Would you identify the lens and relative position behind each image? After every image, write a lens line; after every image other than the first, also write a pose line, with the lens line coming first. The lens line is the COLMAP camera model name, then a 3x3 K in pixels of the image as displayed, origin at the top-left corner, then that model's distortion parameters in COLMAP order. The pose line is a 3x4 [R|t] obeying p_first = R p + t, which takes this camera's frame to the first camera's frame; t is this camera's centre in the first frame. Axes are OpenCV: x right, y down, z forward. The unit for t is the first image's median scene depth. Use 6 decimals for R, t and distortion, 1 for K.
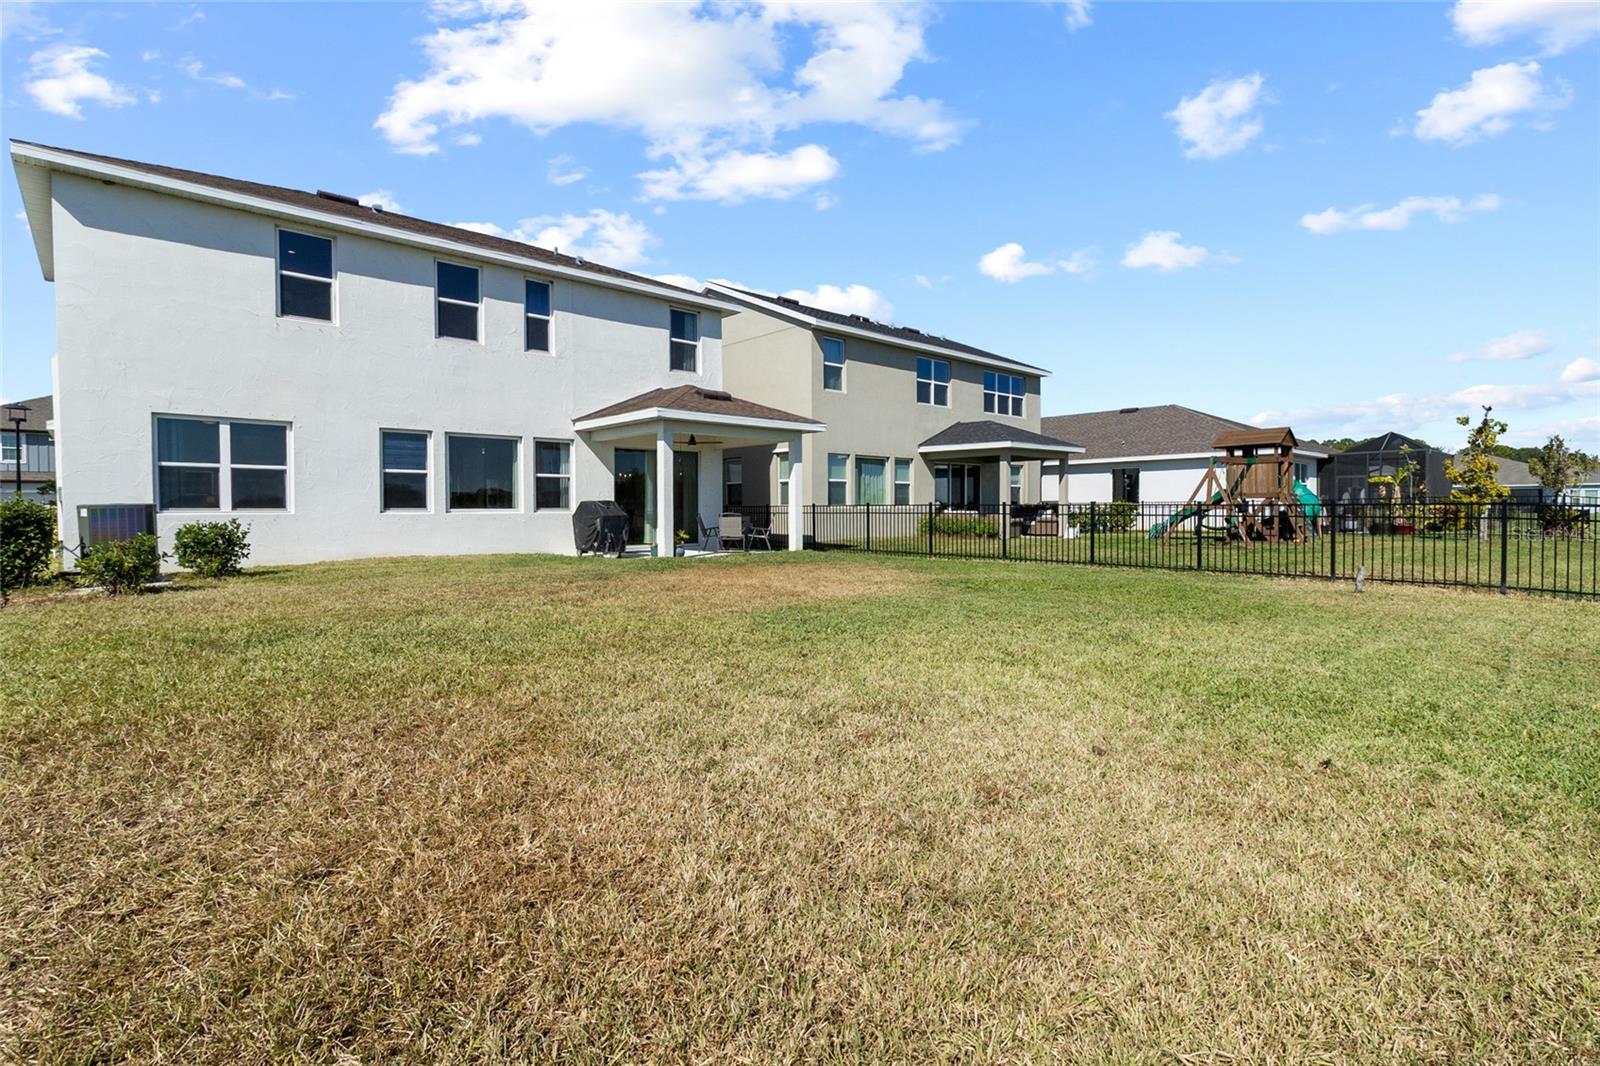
lens RADIAL K [[737.1, 0, 809.9], [0, 737.1, 515.4], [0, 0, 1]] dist [0.001661, -0.000265]
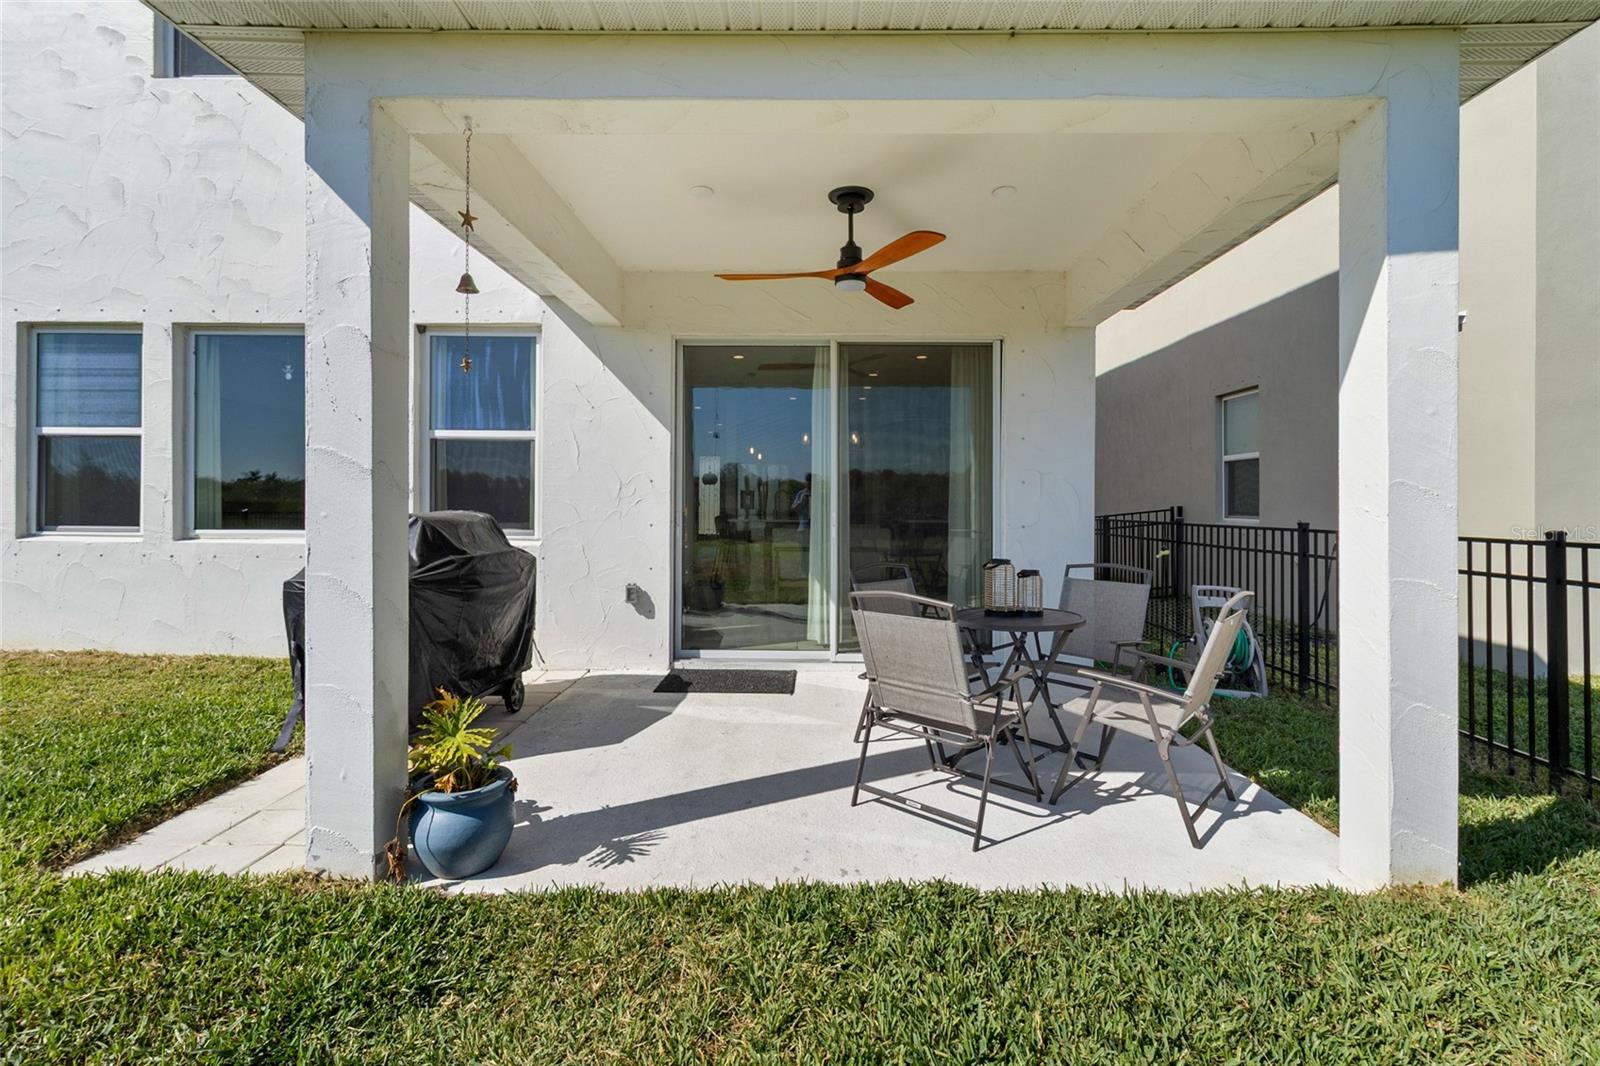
lens RADIAL K [[746.7, 0, 778.0], [0, 746.7, 502.1], [0, 0, 1]] dist [0.000636, 0.000035]
pose [[0.720257, 0.007665, -0.693665, -0.006430], [-0.014644, 0.999884, -0.004157, -0.025357], [0.693553, 0.013153, 0.720285, 0.949779]]
